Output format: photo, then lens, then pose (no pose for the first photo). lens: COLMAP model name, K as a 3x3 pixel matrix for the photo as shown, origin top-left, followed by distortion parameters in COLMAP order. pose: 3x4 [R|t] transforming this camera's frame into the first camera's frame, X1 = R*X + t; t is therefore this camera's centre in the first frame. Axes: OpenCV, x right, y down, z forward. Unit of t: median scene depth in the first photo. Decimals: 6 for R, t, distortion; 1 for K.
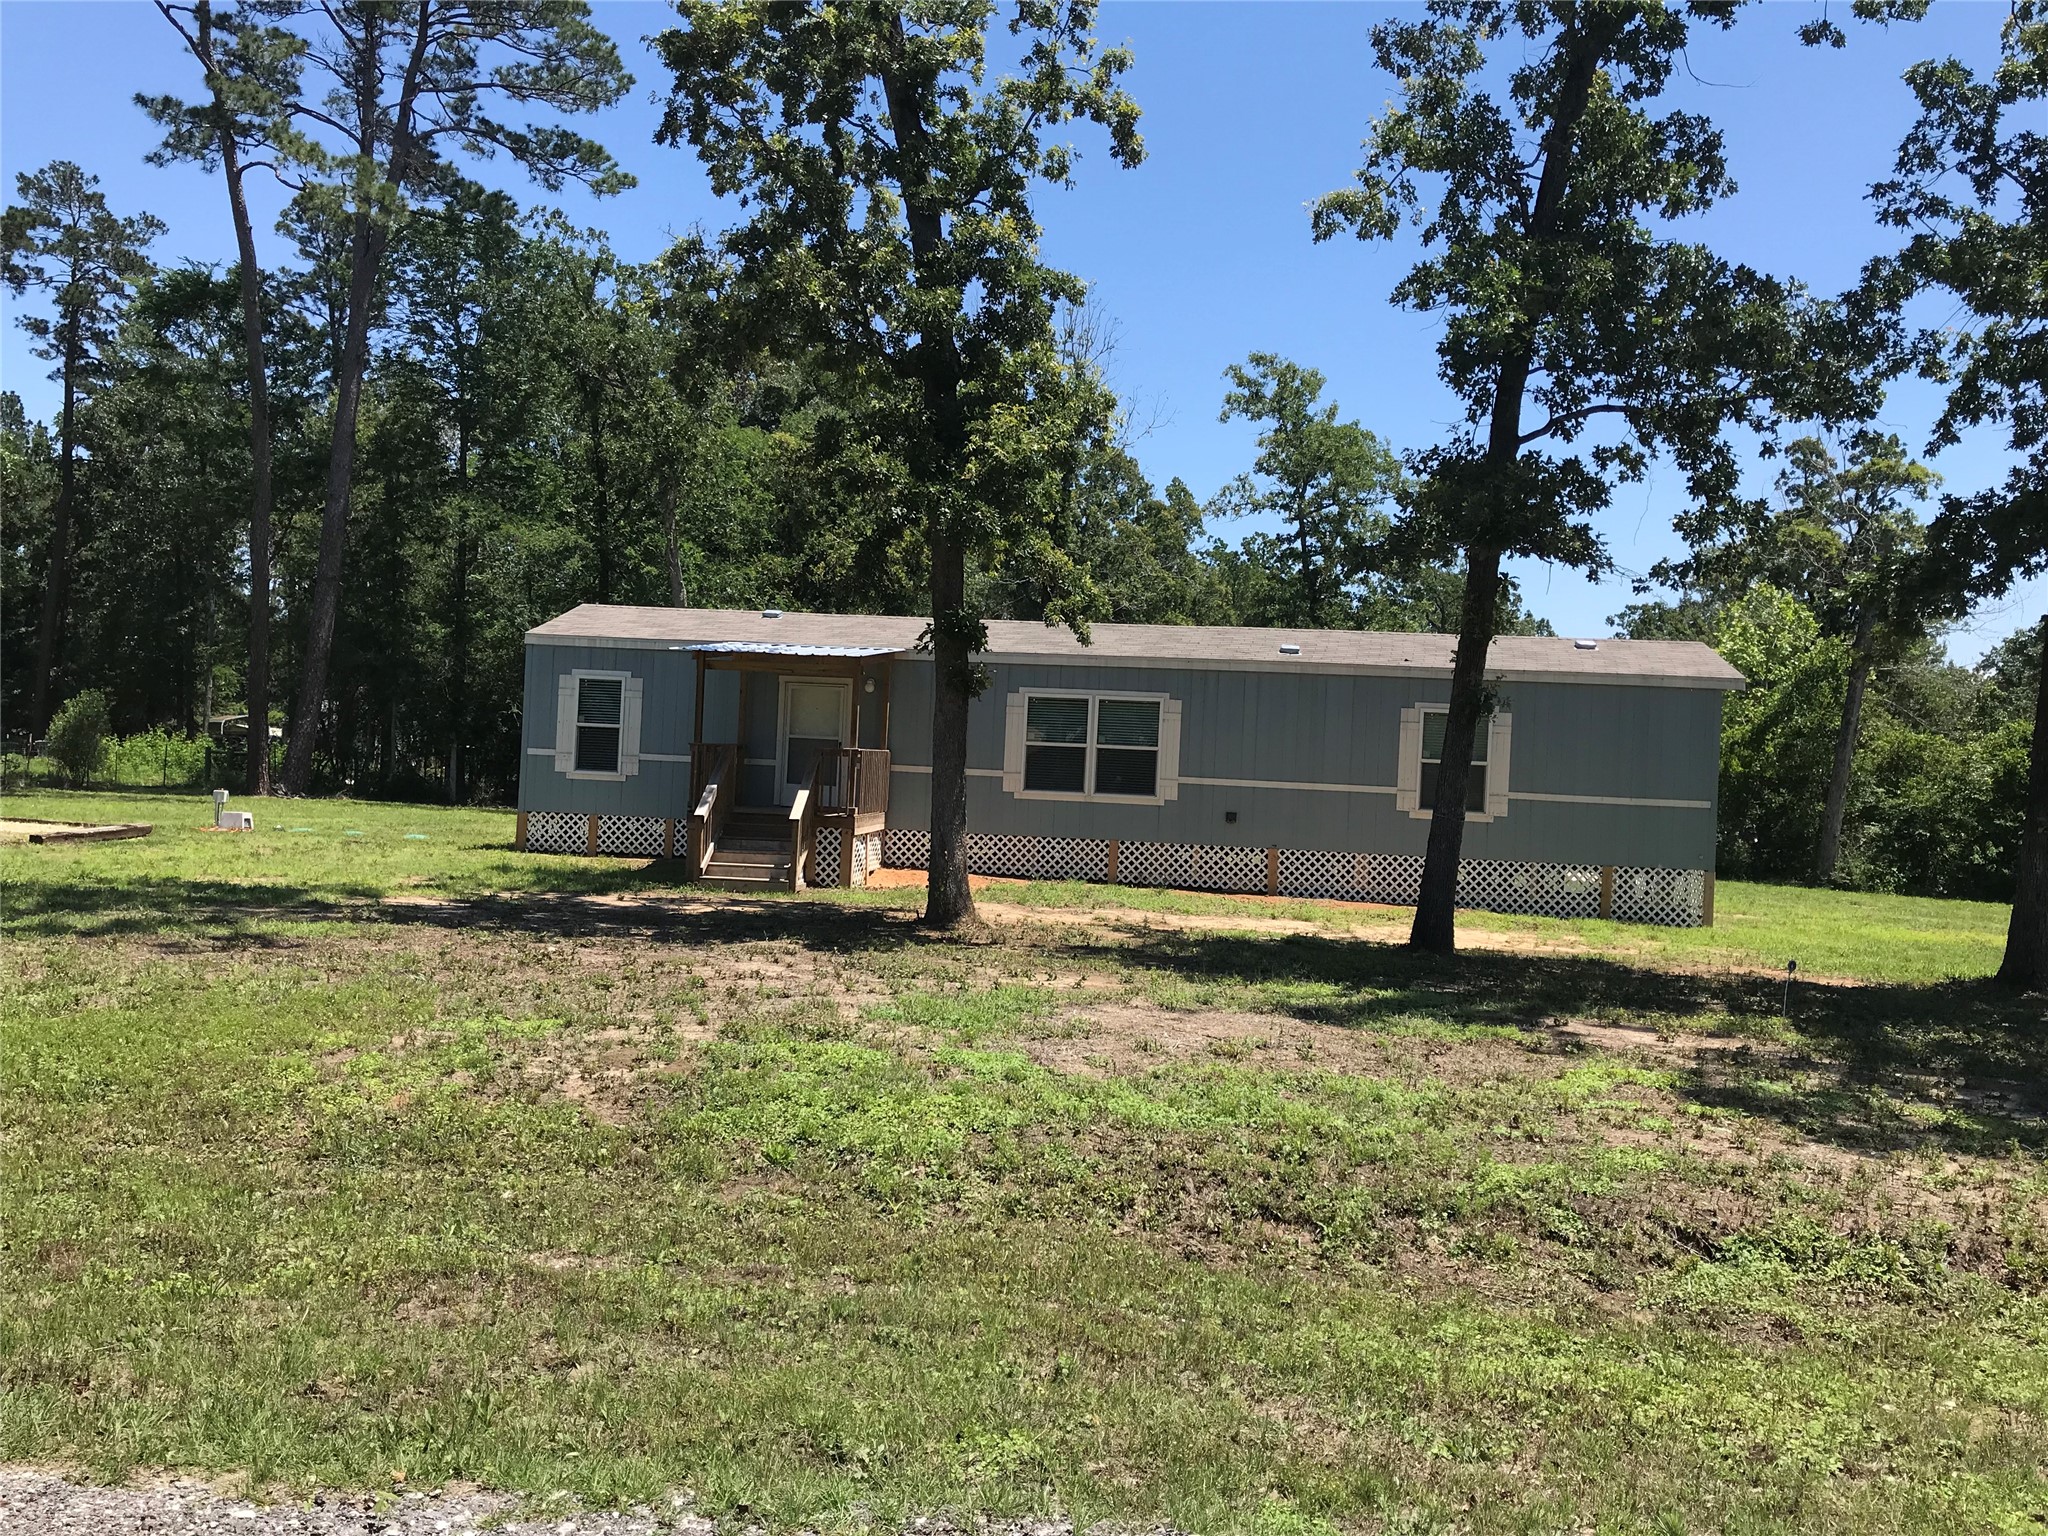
lens RADIAL K [[1655.3, 0, 1027.4], [0, 1655.3, 759.3], [0, 0, 1]] dist [0.055015, -0.004789]
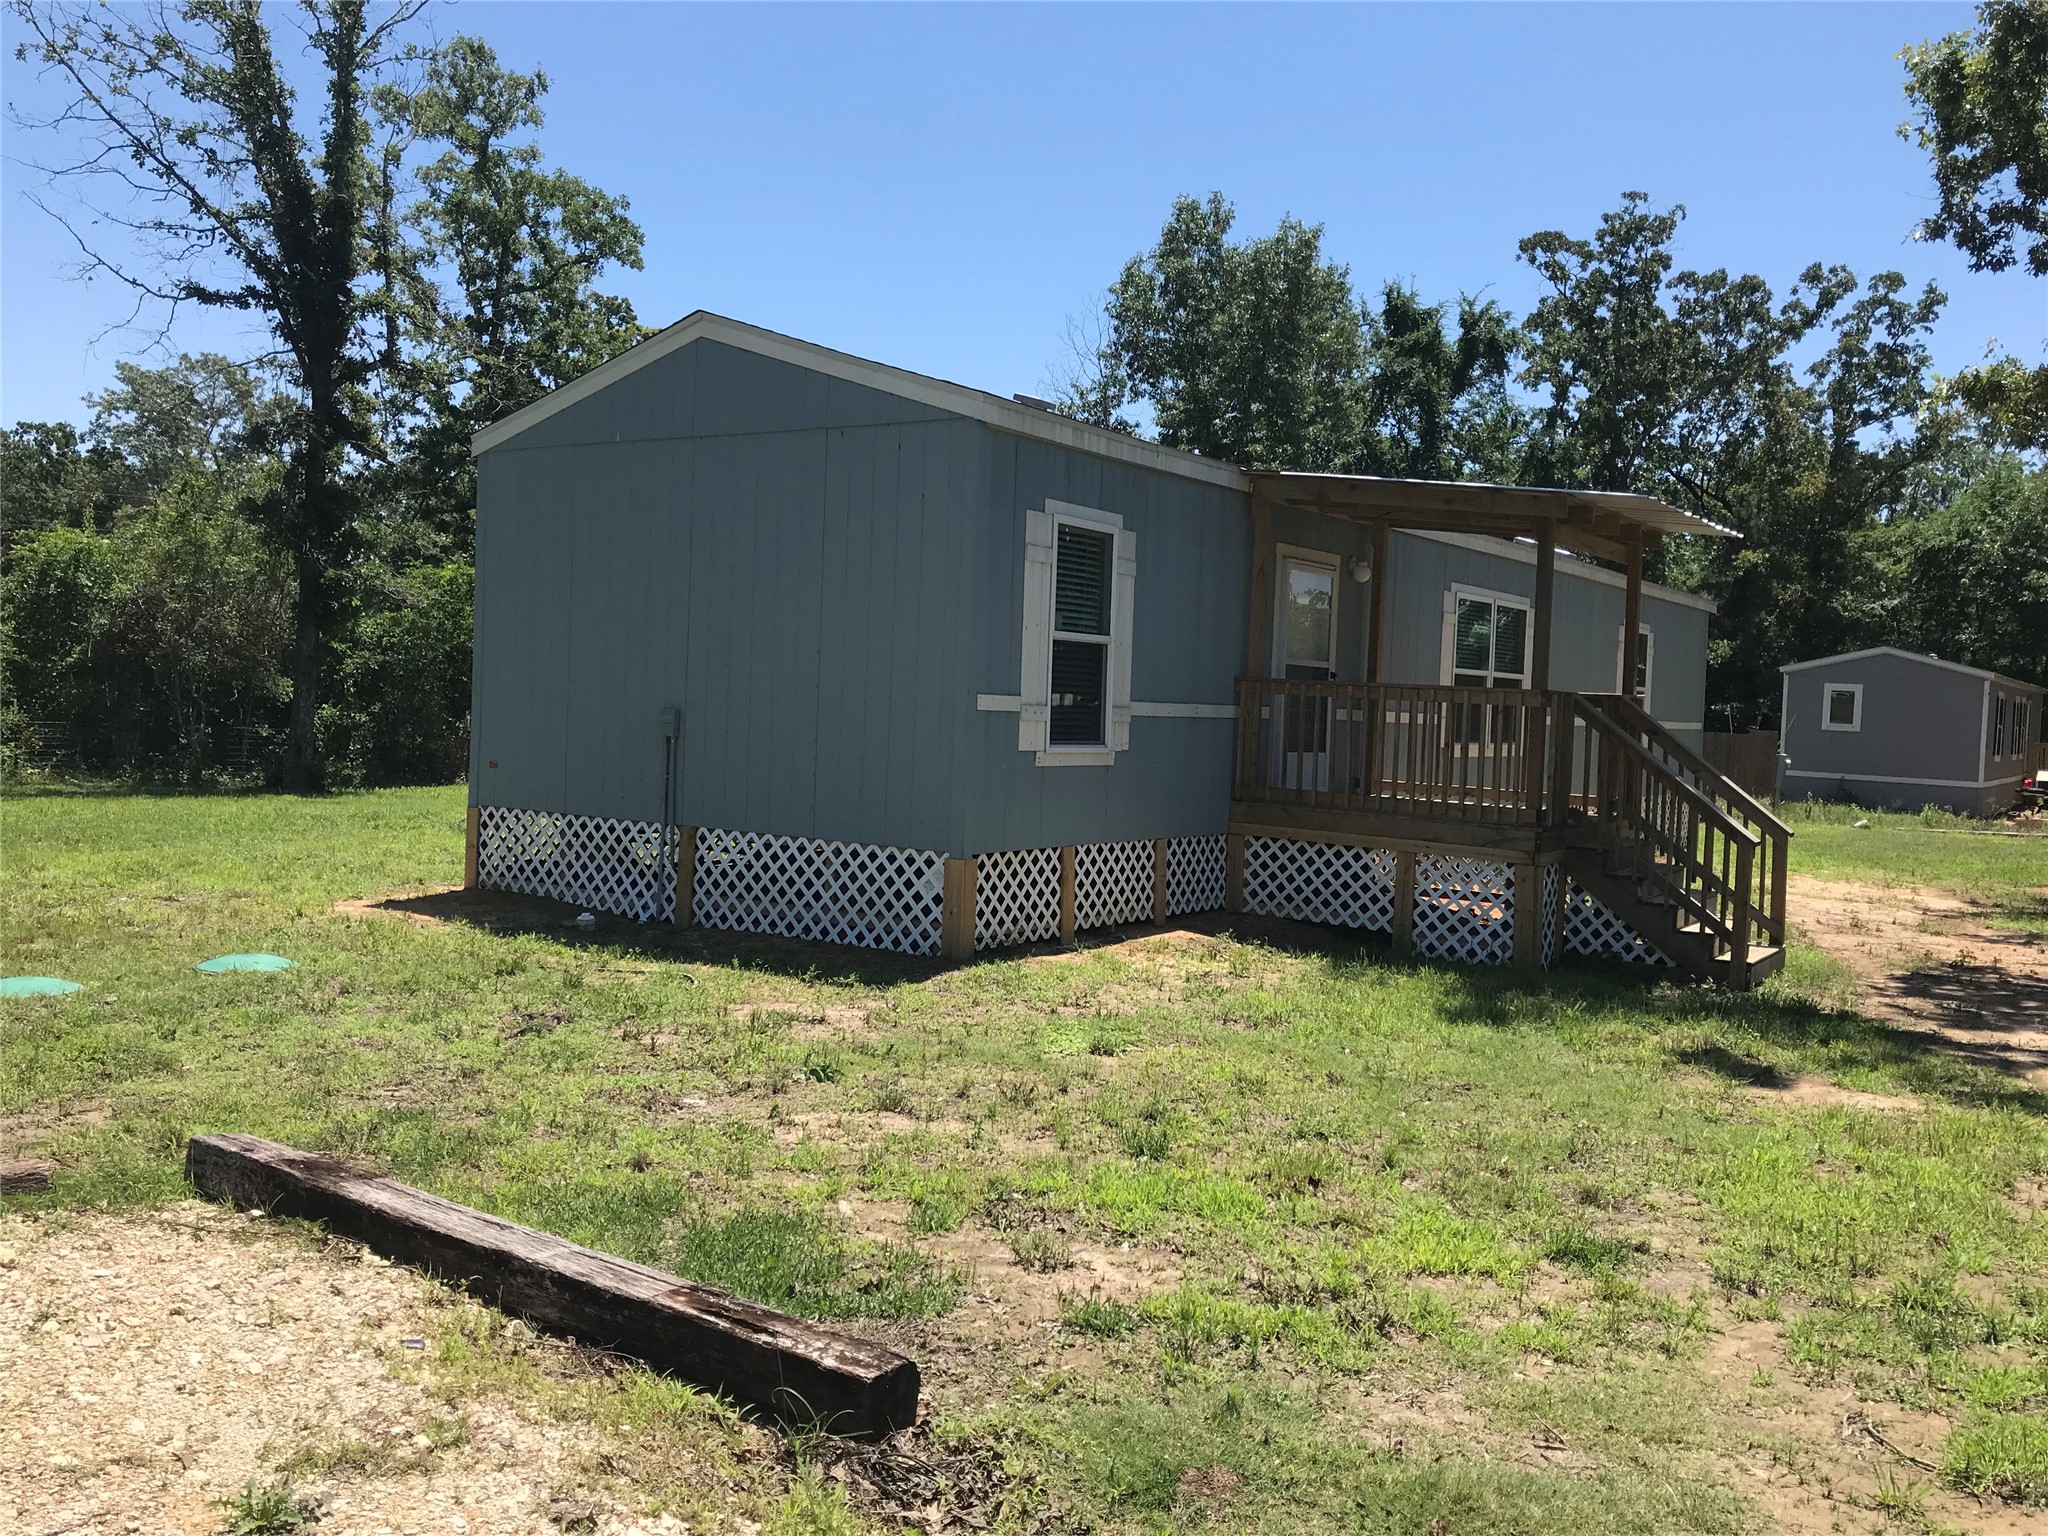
lens RADIAL K [[1717.4, 0, 1031.8], [0, 1717.4, 773.9], [0, 0, 1]] dist [-0.003749, 0.044414]
pose [[0.484297, -0.067647, 0.872285, -0.670087], [-0.024582, 0.995561, 0.090856, -0.026684], [-0.874558, -0.065443, 0.480484, 0.821107]]
